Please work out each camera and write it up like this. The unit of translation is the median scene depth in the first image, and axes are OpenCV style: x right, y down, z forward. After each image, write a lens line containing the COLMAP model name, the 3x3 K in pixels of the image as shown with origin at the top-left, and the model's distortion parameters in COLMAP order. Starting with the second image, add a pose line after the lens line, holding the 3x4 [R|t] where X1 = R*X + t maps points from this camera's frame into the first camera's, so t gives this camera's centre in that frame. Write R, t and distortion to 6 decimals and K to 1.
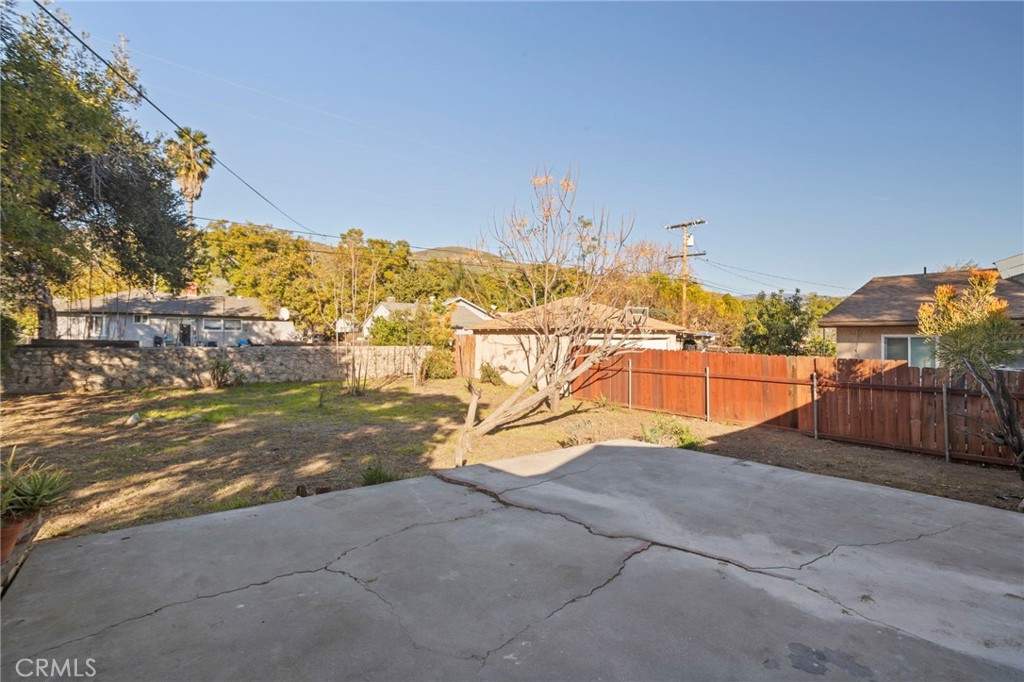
lens RADIAL K [[500.6, 0, 511.6], [0, 500.6, 348.1], [0, 0, 1]] dist [-0.015189, 0.001194]
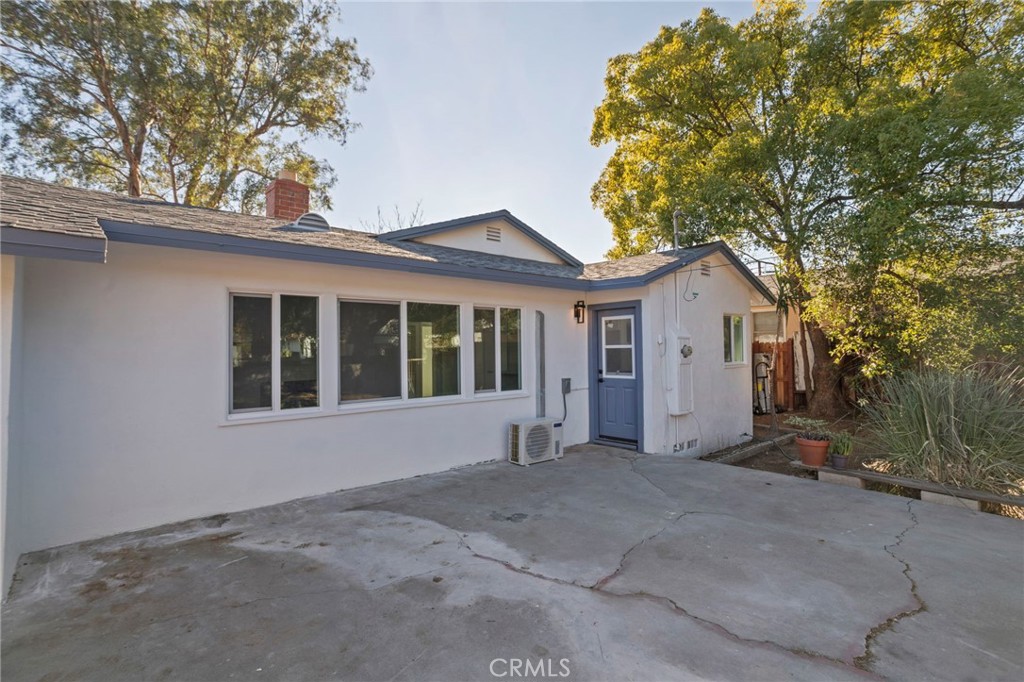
lens RADIAL K [[492.5, 0, 508.4], [0, 492.5, 344.7], [0, 0, 1]] dist [-0.043337, 0.025848]
pose [[-0.998055, 0.006941, -0.061951, 0.604154], [0.006709, 0.999970, 0.003956, -0.028813], [0.061977, 0.003532, -0.998071, 2.320706]]
